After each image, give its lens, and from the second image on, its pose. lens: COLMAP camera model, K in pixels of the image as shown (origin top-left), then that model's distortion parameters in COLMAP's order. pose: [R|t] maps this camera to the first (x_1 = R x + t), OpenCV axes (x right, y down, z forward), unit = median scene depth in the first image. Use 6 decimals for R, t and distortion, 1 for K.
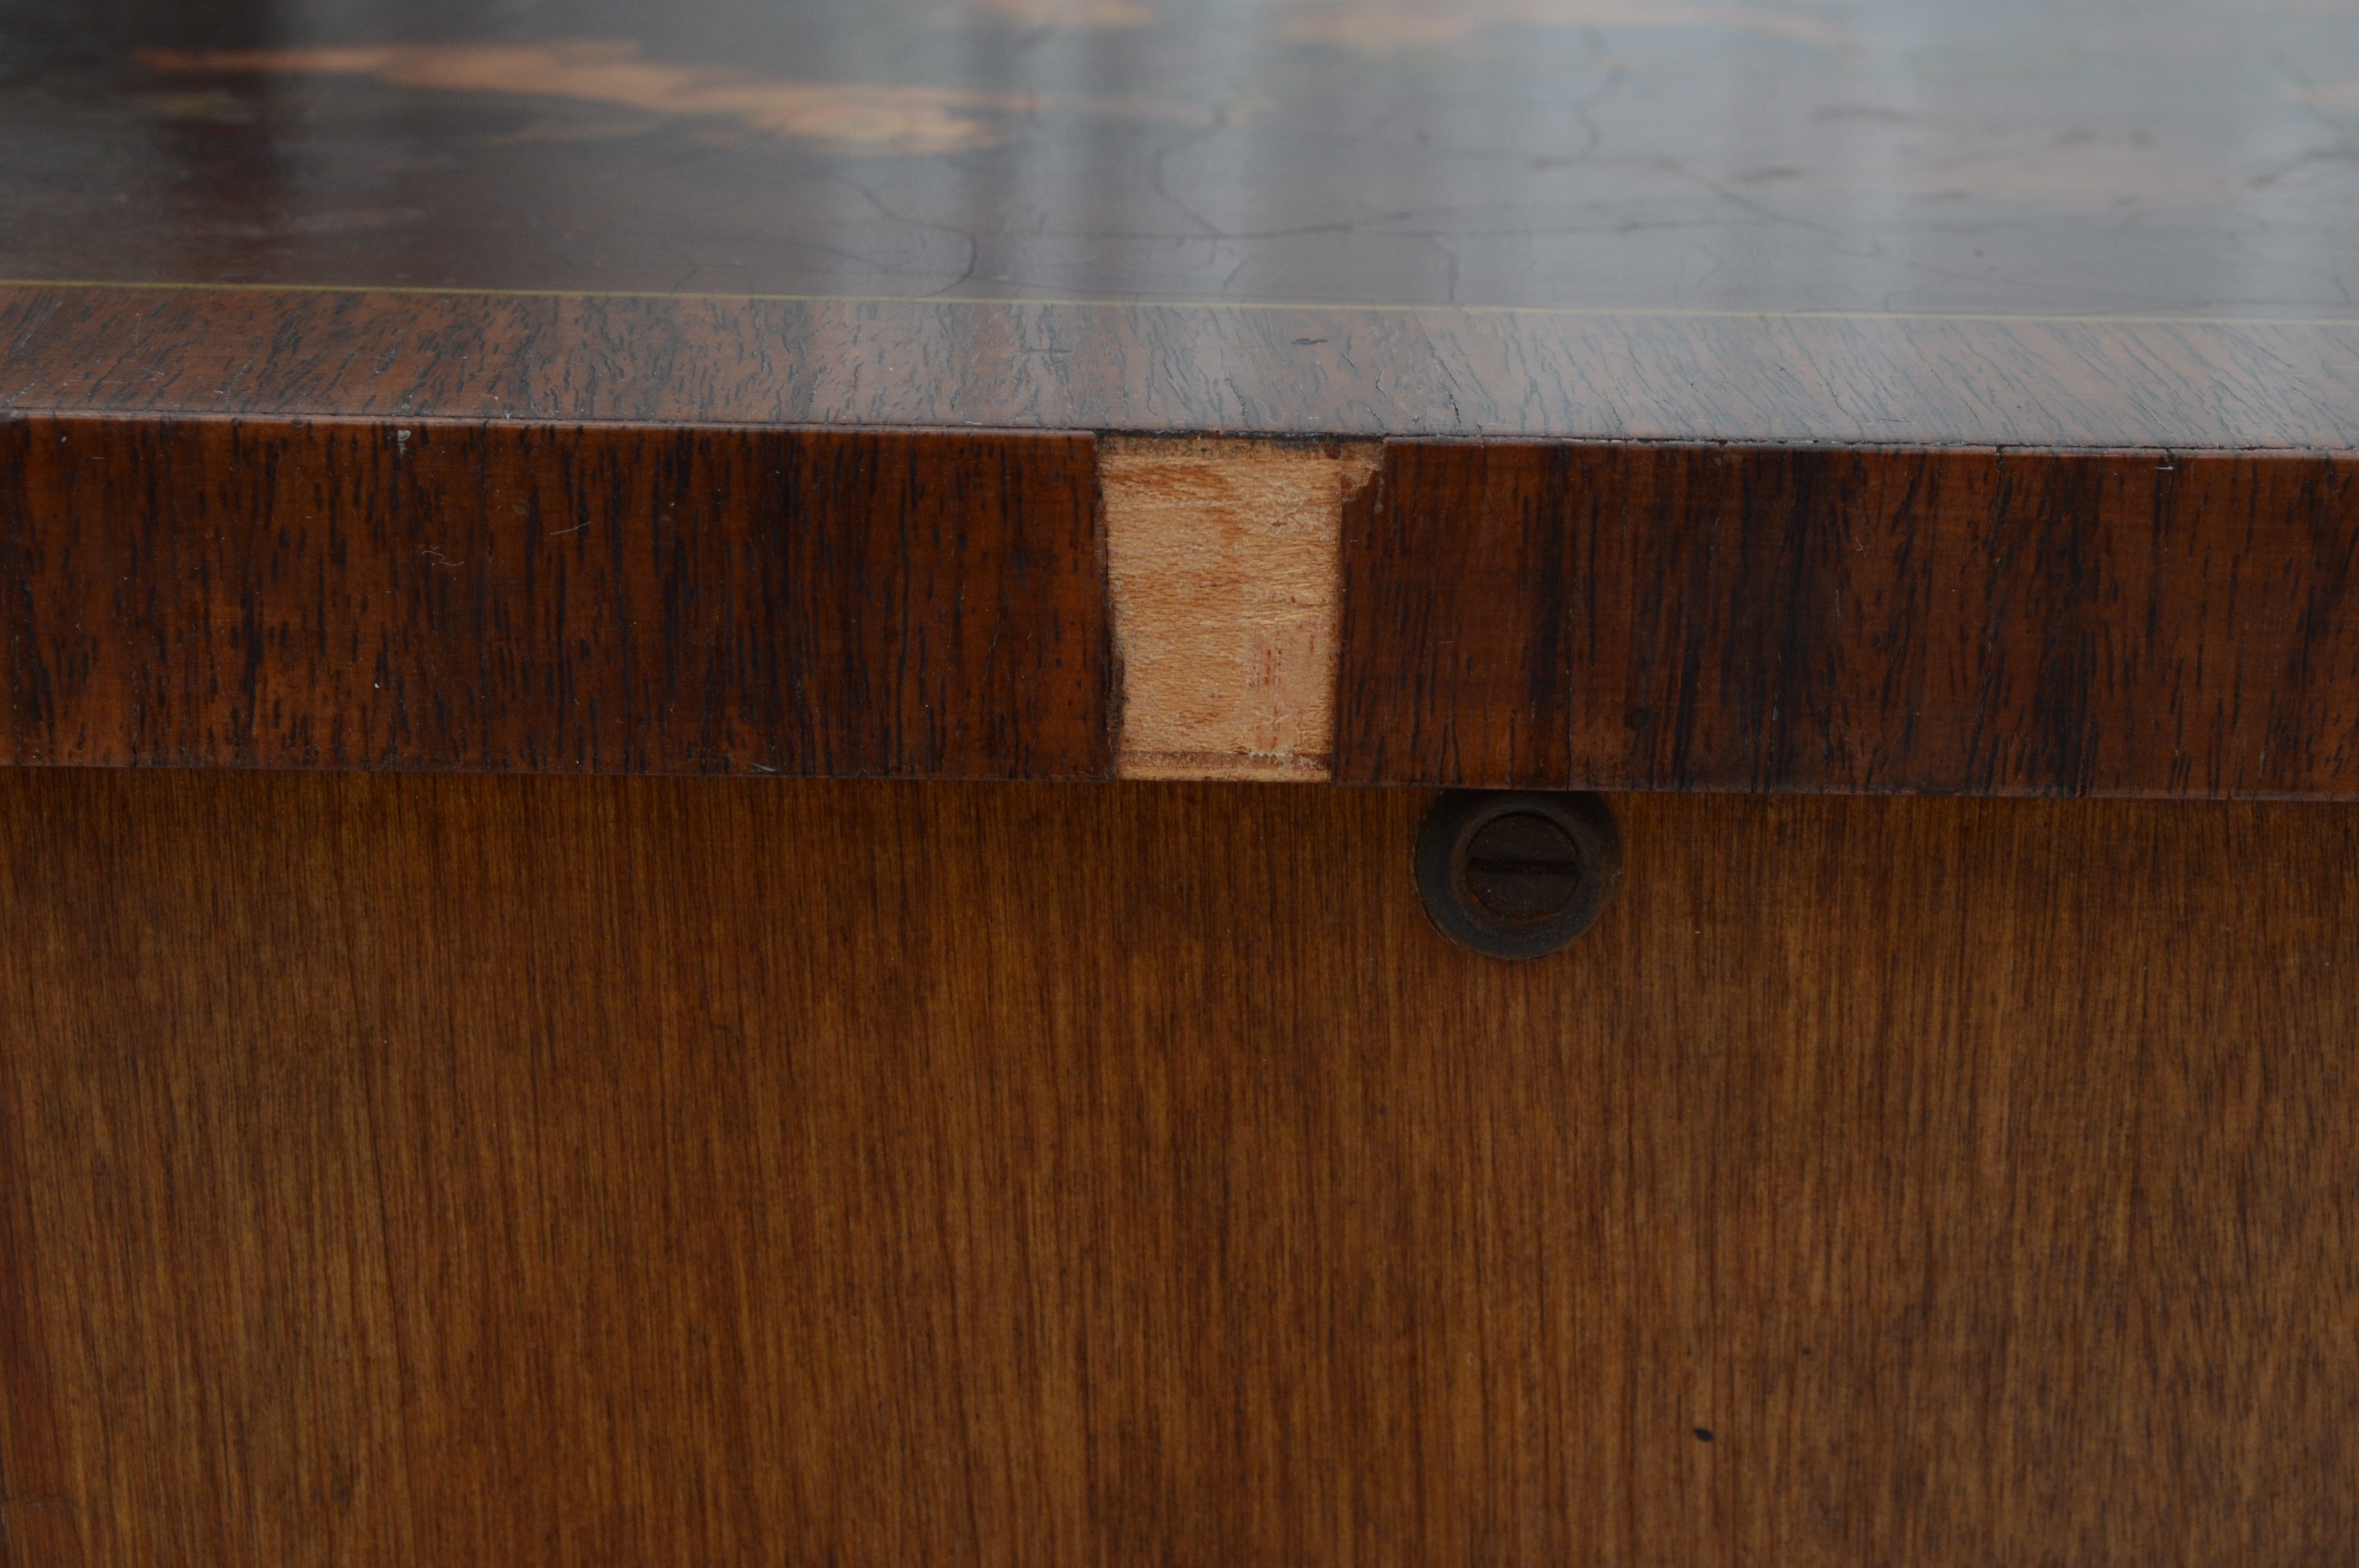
lens RADIAL K [[5541.7, 0, 1179.5], [0, 5541.7, 784.0], [0, 0, 1]] dist [0.038787, 0.273266]
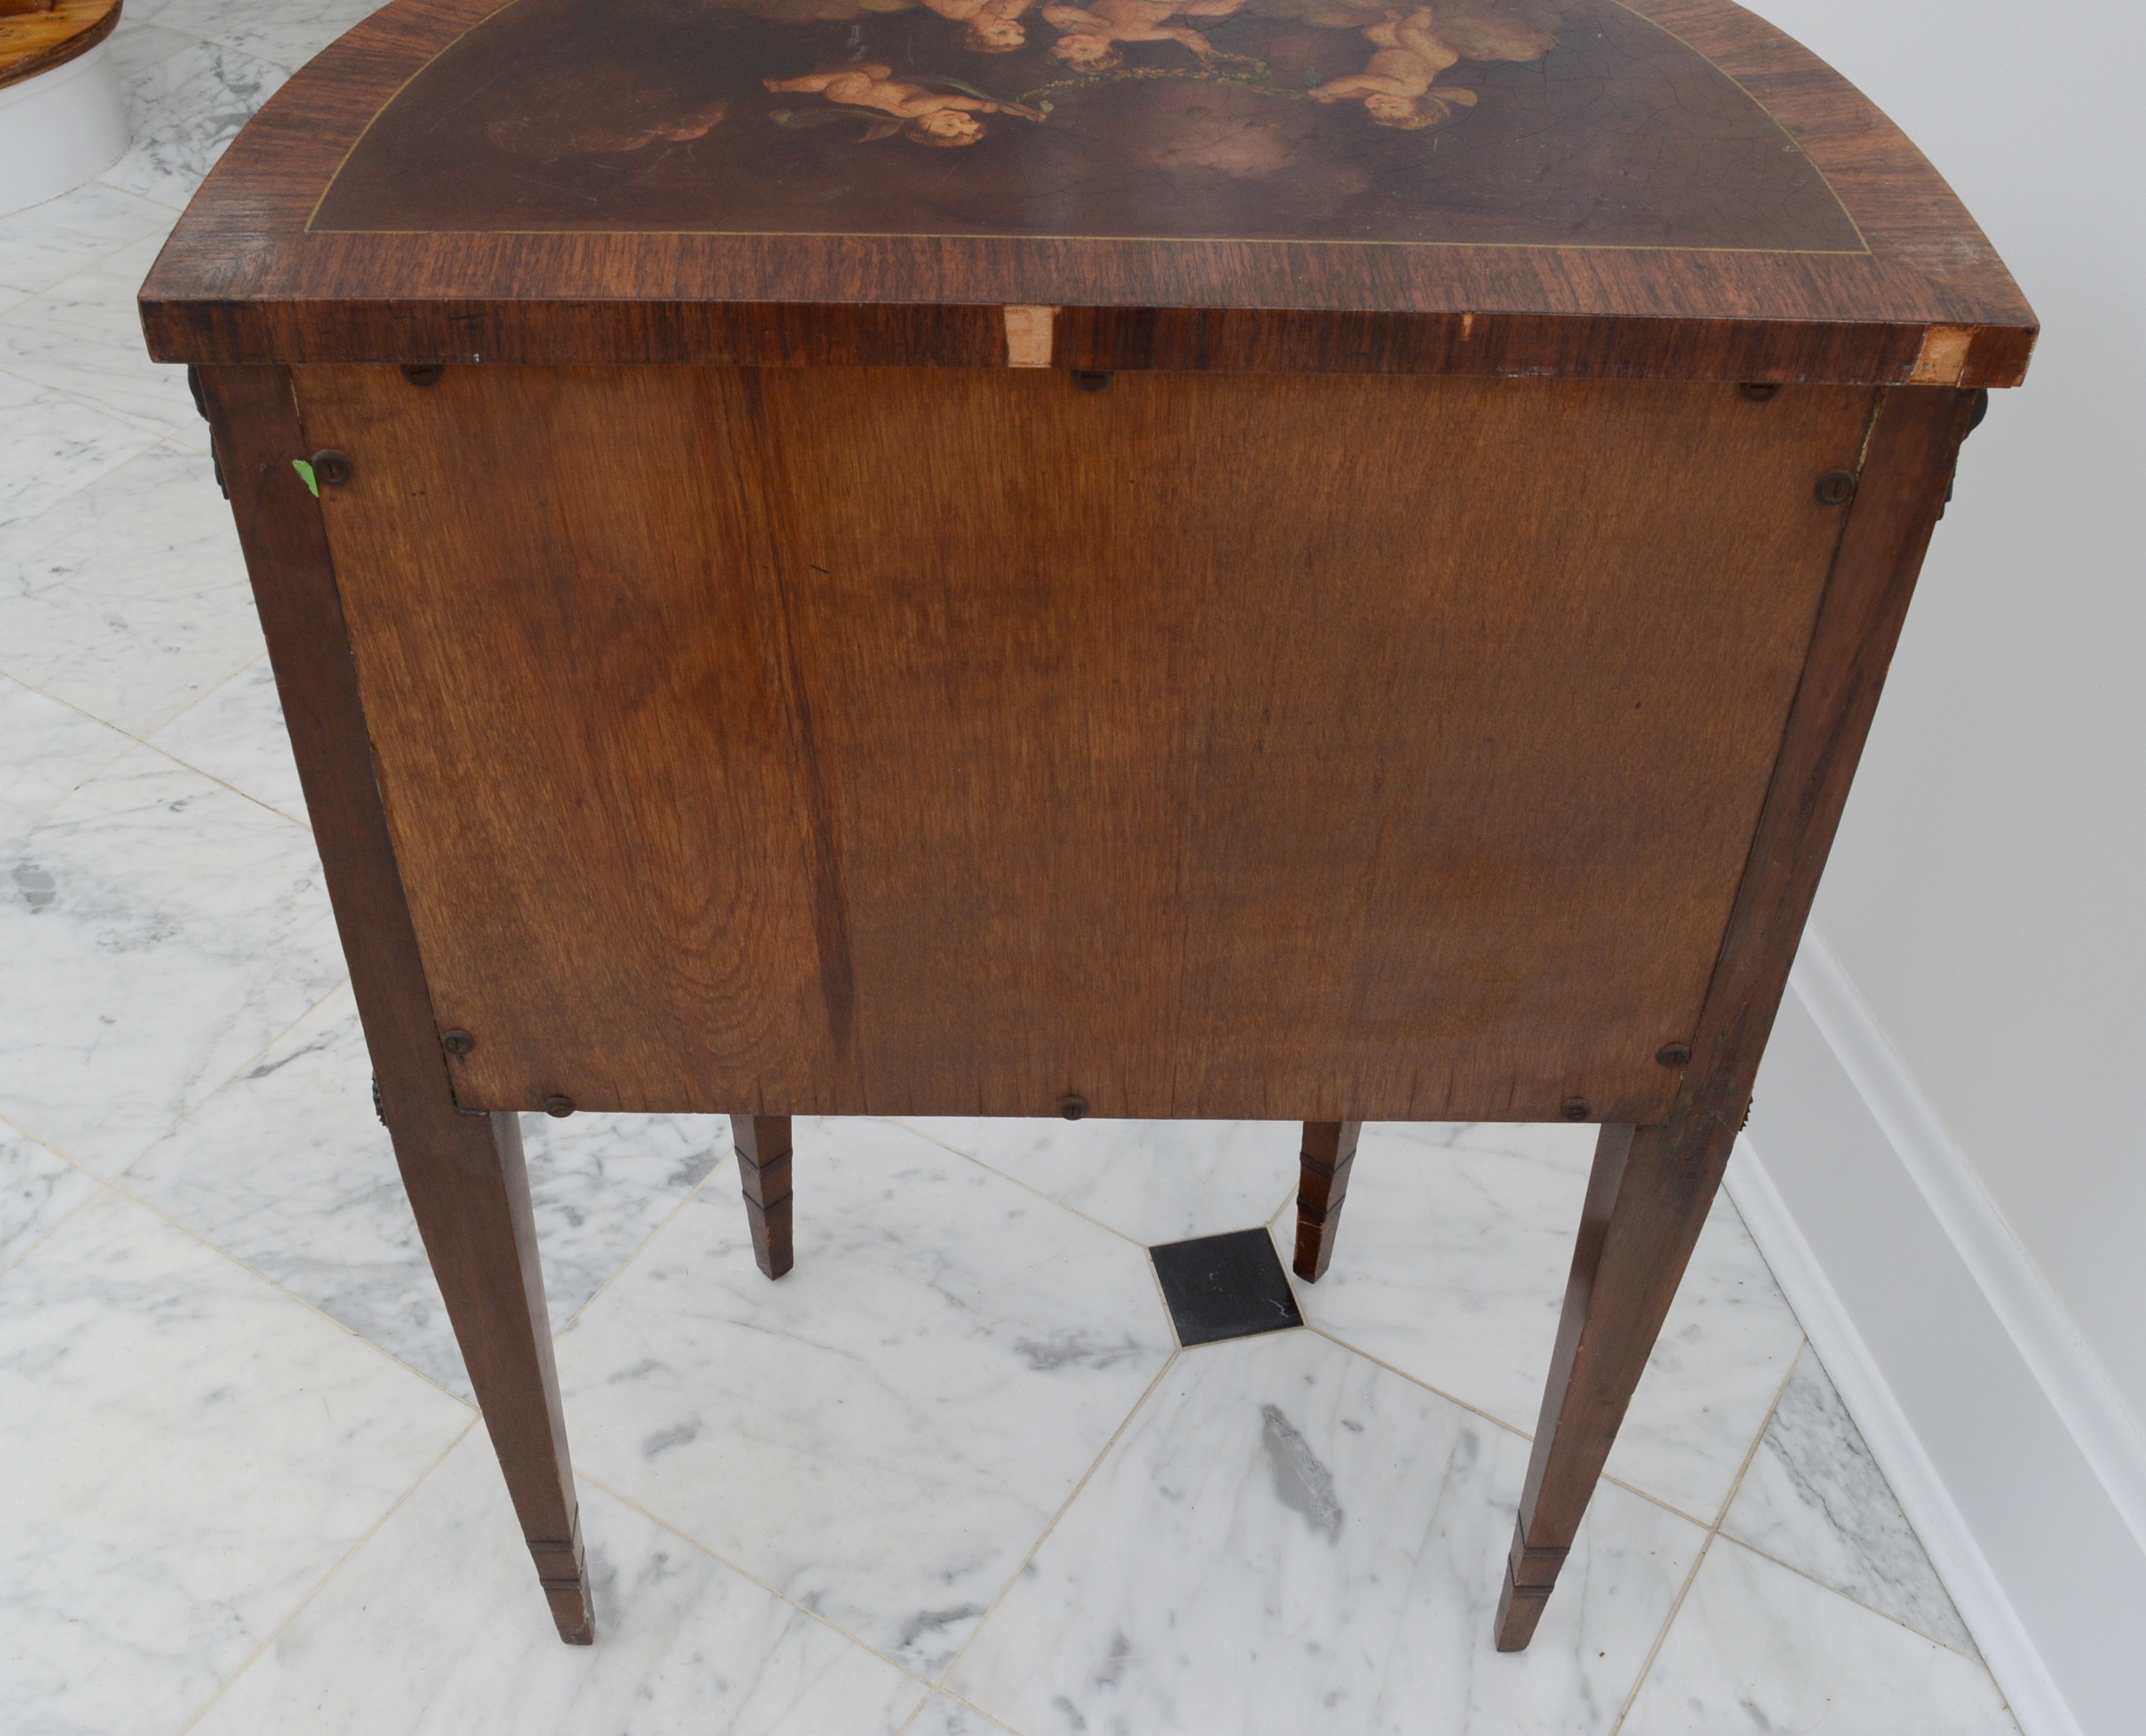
lens RADIAL K [[2395.6, 0, 1006.5], [0, 2395.6, 867.4], [0, 0, 1]] dist [-0.071490, -0.012590]
pose [[0.999649, 0.008703, -0.025007, 0.041811], [0.003657, 0.890010, 0.455926, -0.536303], [0.026225, -0.455857, 0.889666, -1.006338]]
